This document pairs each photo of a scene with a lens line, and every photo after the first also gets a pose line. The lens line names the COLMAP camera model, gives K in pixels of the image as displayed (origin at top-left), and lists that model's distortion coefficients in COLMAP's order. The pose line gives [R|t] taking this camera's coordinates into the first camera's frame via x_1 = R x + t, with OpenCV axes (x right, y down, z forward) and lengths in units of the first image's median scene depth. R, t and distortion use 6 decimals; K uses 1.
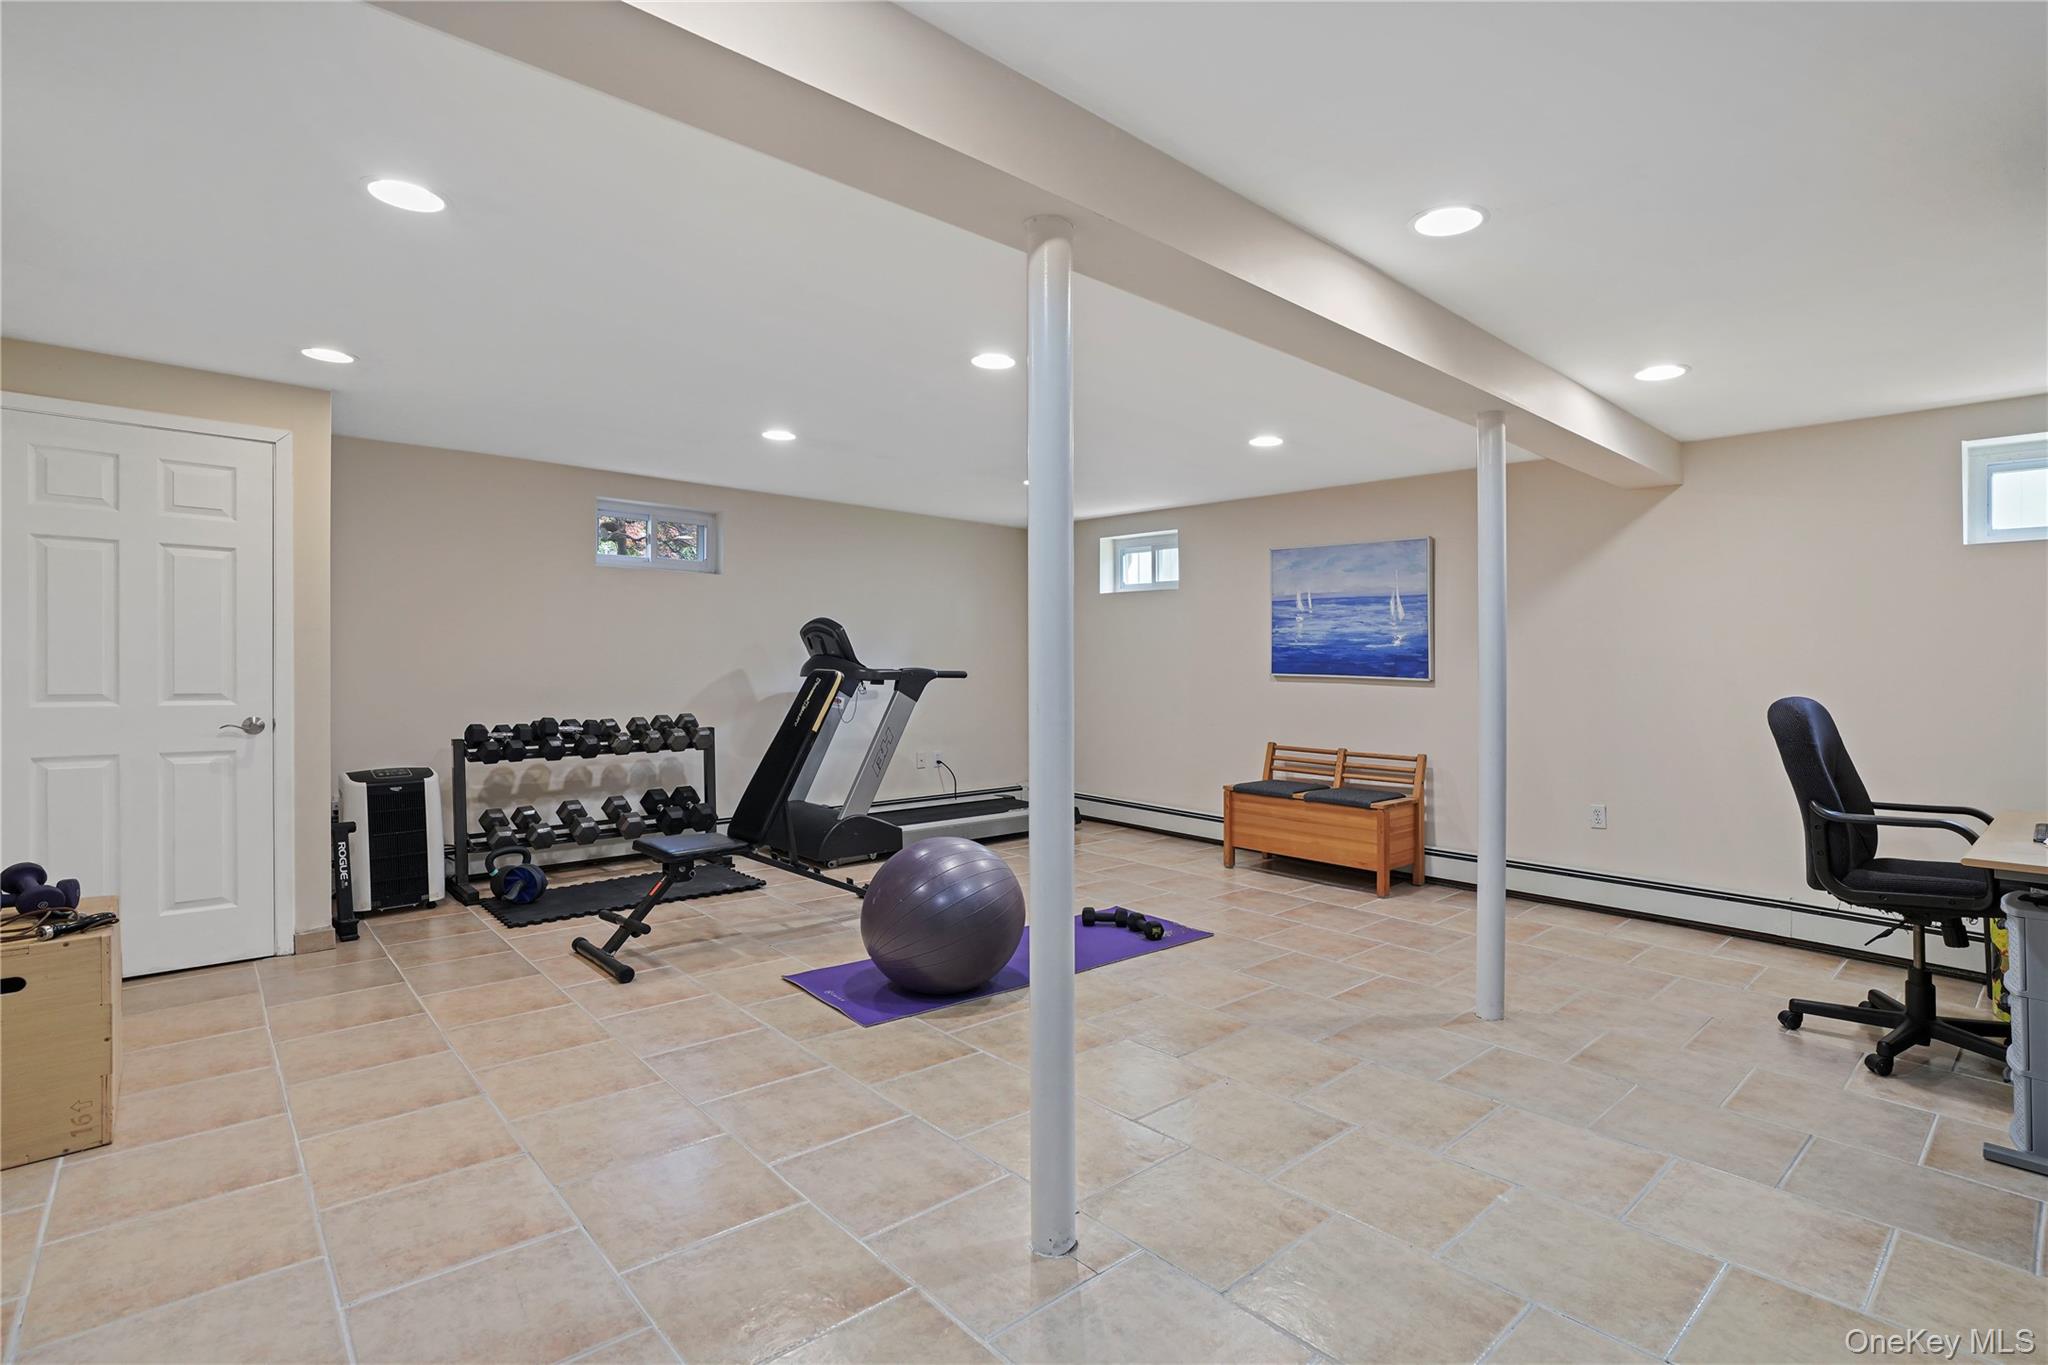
lens RADIAL K [[944.9, 0, 1024.1], [0, 944.9, 675.2], [0, 0, 1]] dist [-0.030186, 0.005911]
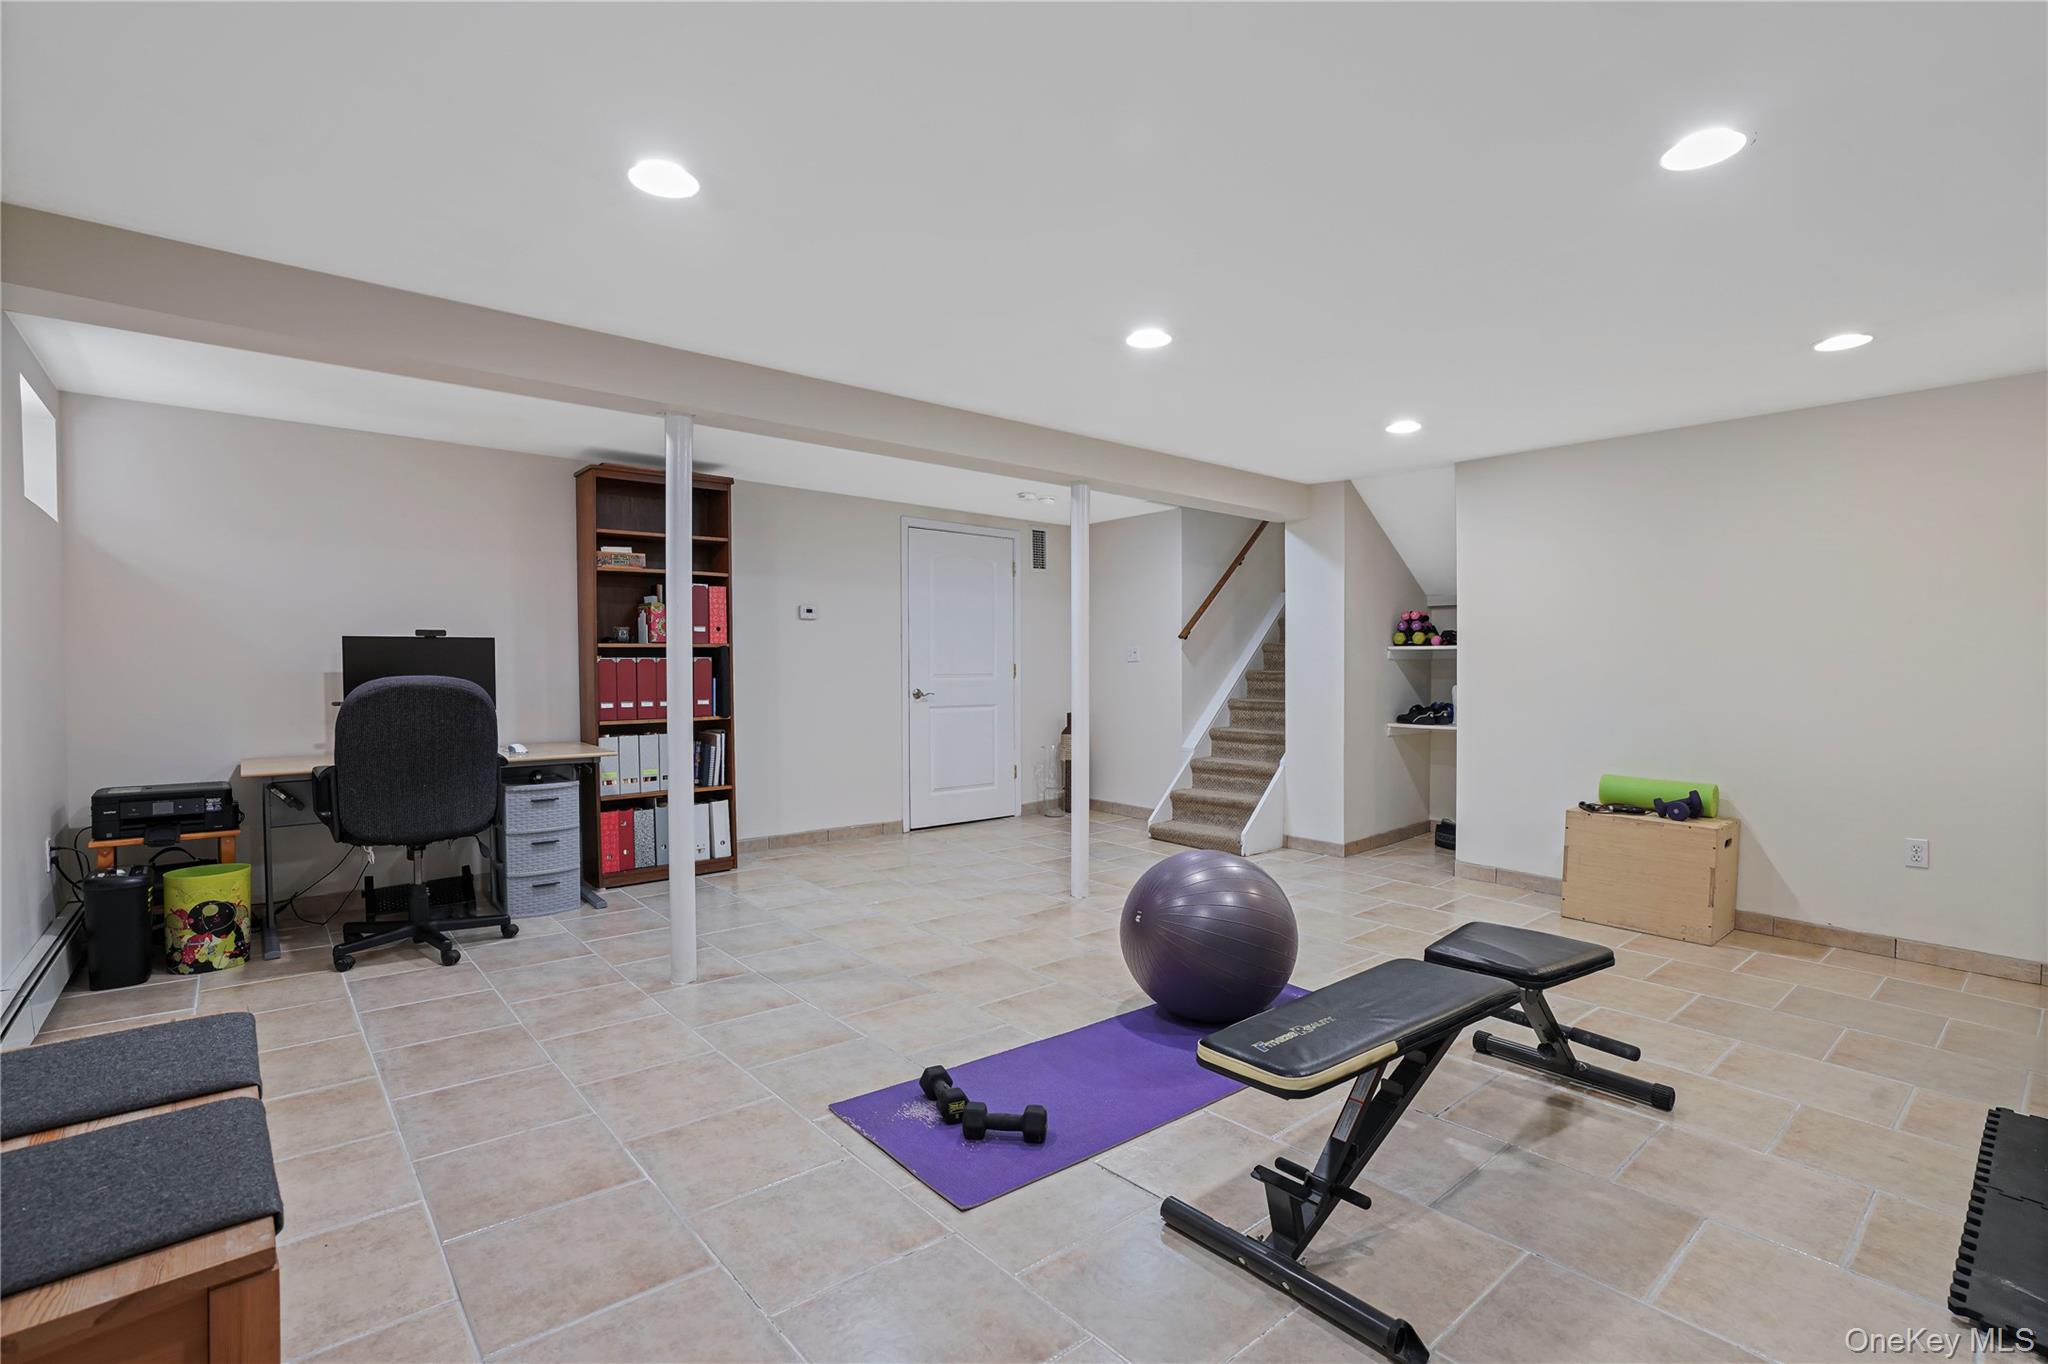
lens RADIAL K [[944.9, 0, 1024.7], [0, 944.9, 677.0], [0, 0, 1]] dist [-0.030186, 0.005911]
pose [[-0.999933, 0.001839, 0.011457, 0.093650], [0.002133, 0.999668, 0.025661, -0.010671], [-0.011406, 0.025683, -0.999605, 2.054477]]
